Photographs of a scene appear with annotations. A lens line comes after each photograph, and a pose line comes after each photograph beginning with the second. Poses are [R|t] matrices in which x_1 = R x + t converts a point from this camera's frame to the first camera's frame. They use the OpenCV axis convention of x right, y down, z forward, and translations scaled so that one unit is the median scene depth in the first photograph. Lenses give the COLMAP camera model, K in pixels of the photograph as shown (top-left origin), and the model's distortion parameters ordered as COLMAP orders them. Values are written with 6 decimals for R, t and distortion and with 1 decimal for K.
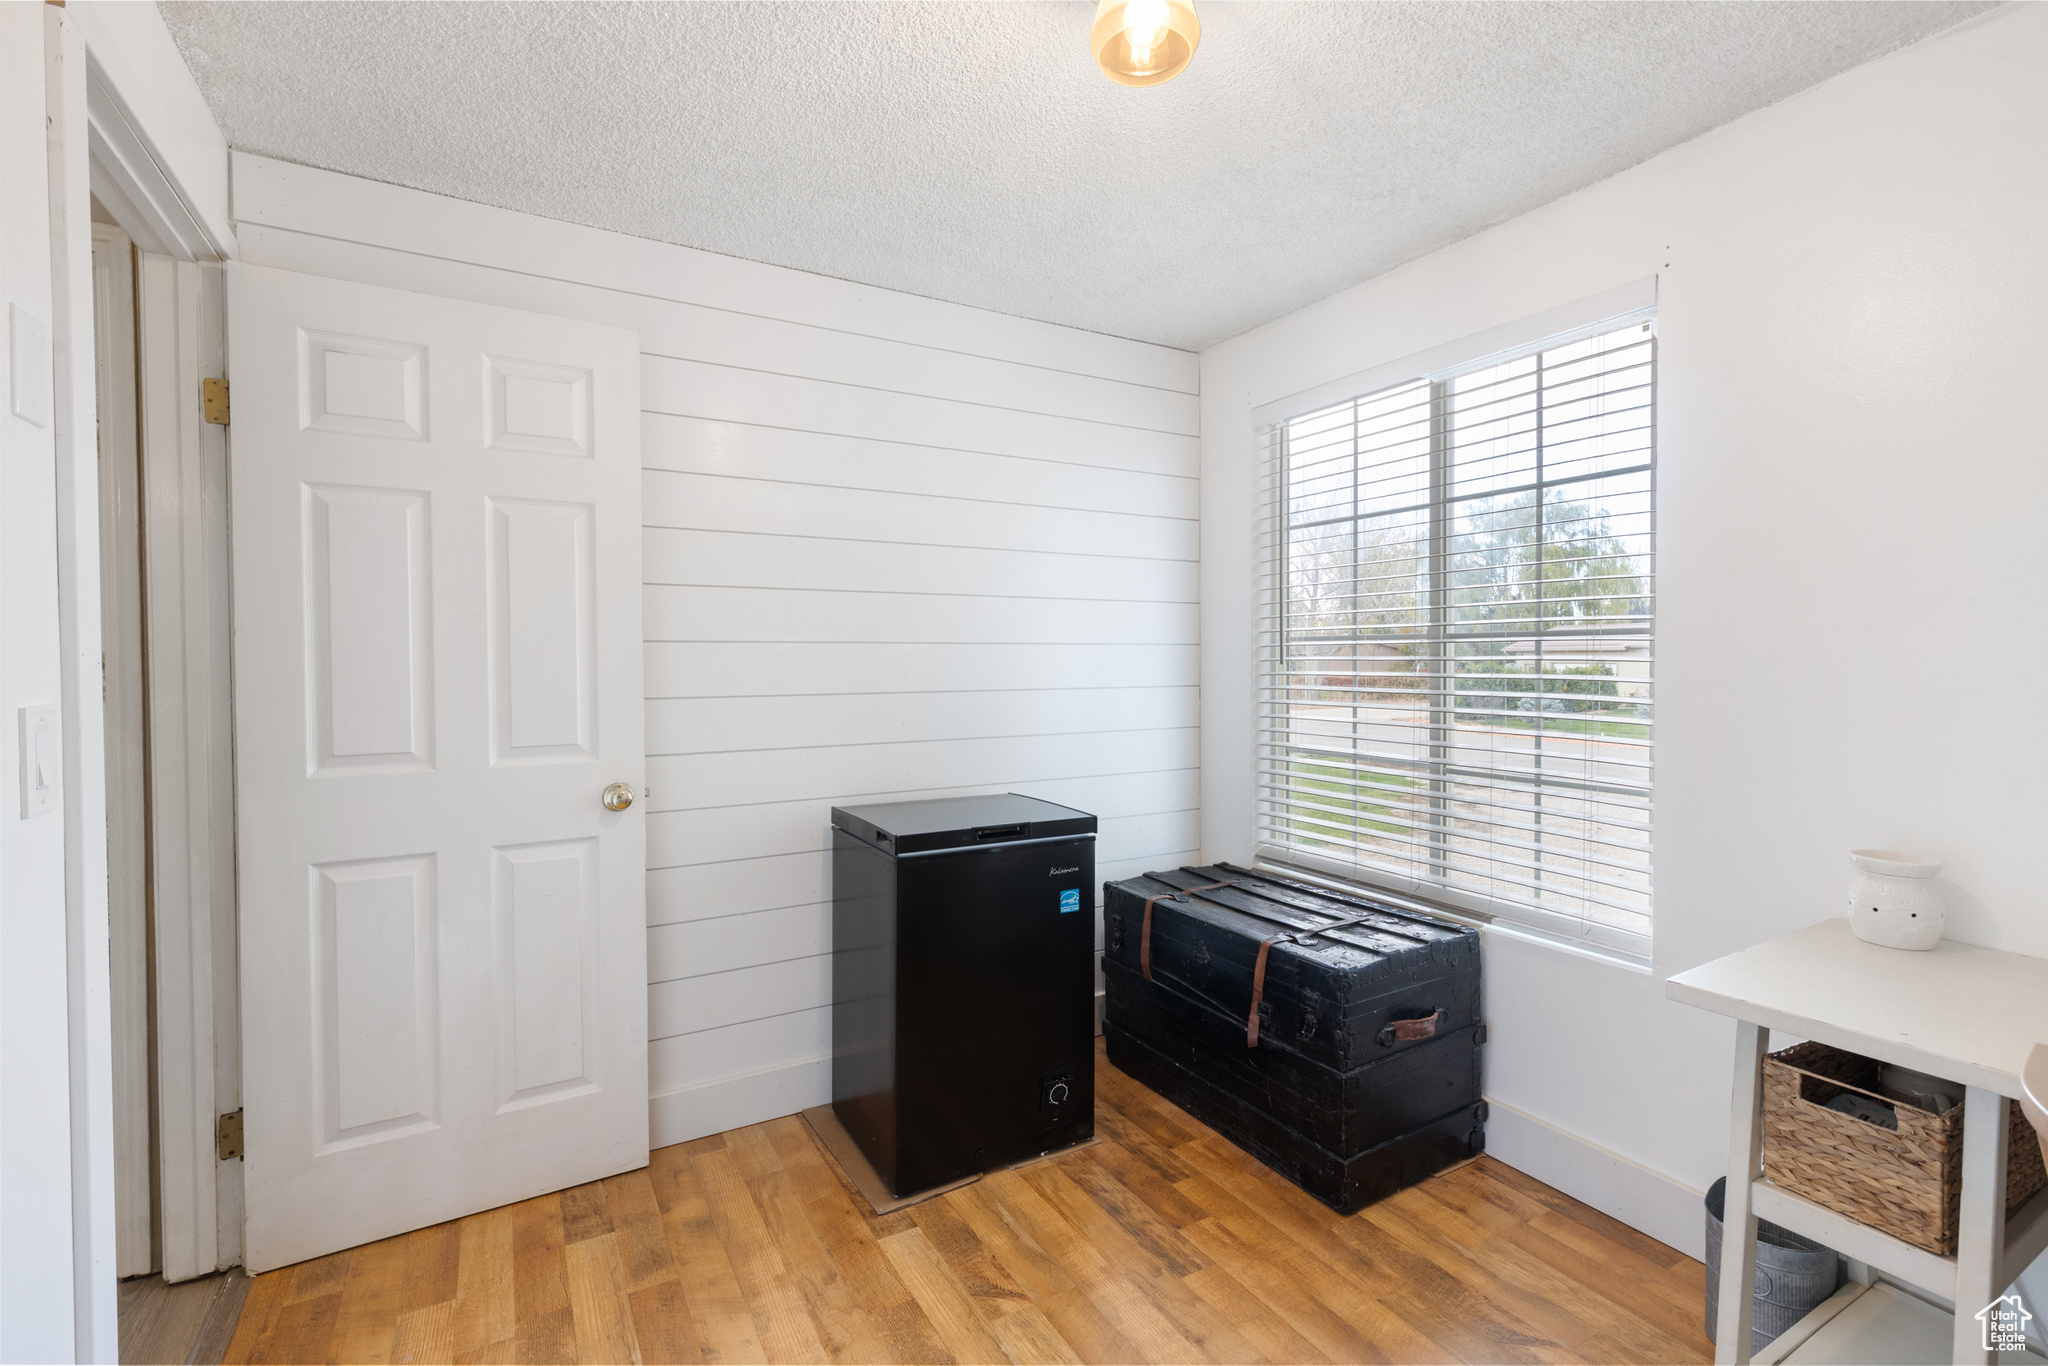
lens RADIAL K [[906.0, 0, 1013.8], [0, 906.0, 669.2], [0, 0, 1]] dist [0.005509, 0.000153]
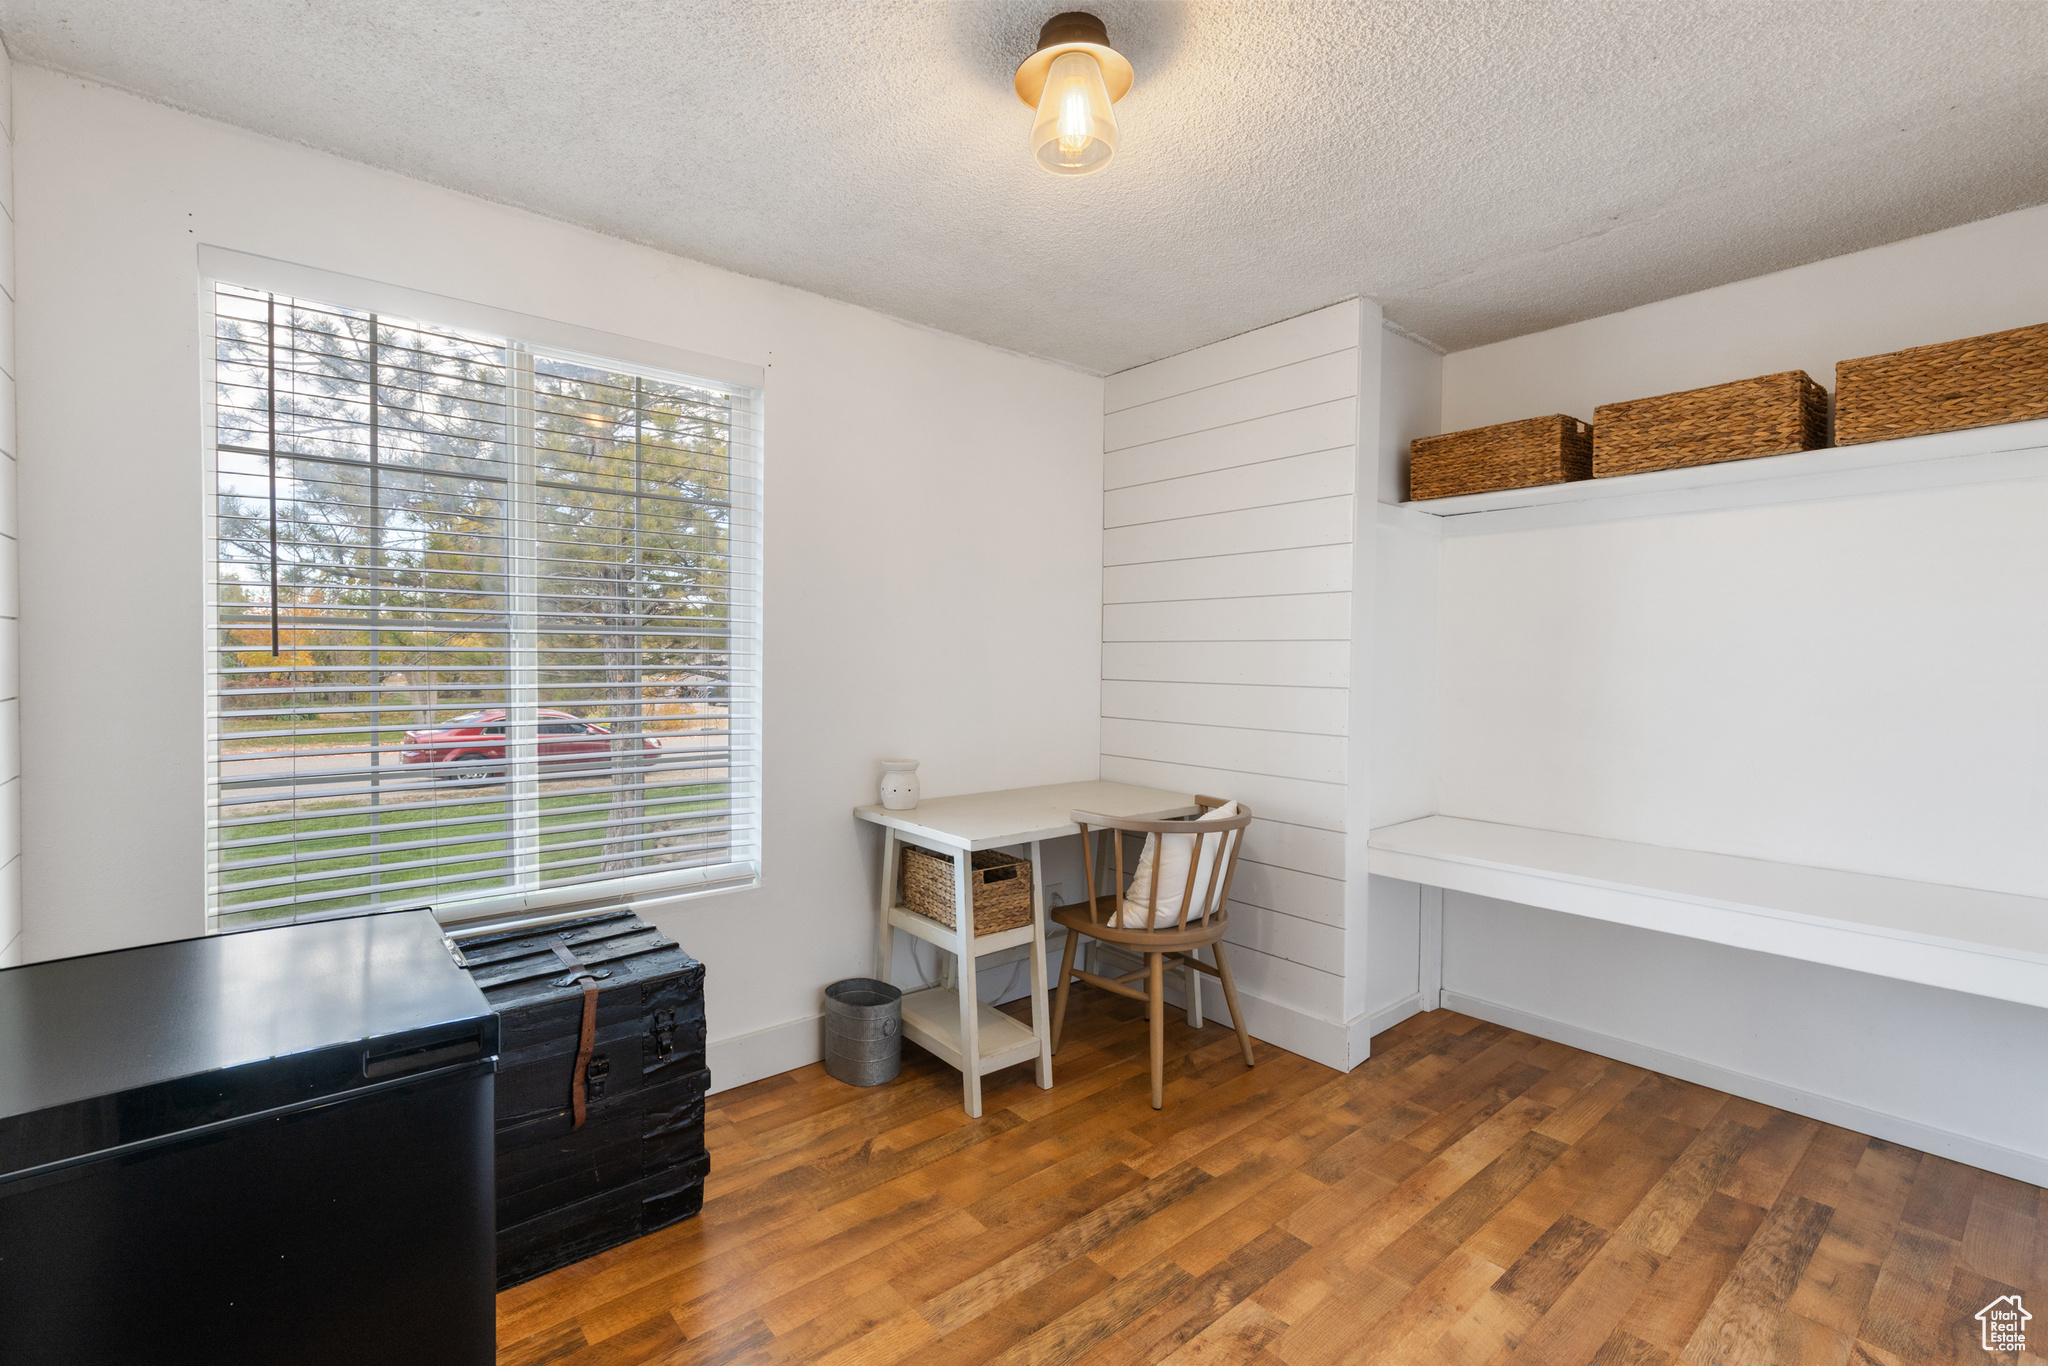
lens RADIAL K [[906.0, 0, 1013.8], [0, 906.0, 669.2], [0, 0, 1]] dist [0.005509, 0.000153]
pose [[-0.162014, -0.017044, 0.986641, -0.623479], [0.009401, 0.999779, 0.018815, -0.005648], [-0.986744, 0.012324, -0.161818, 0.773580]]
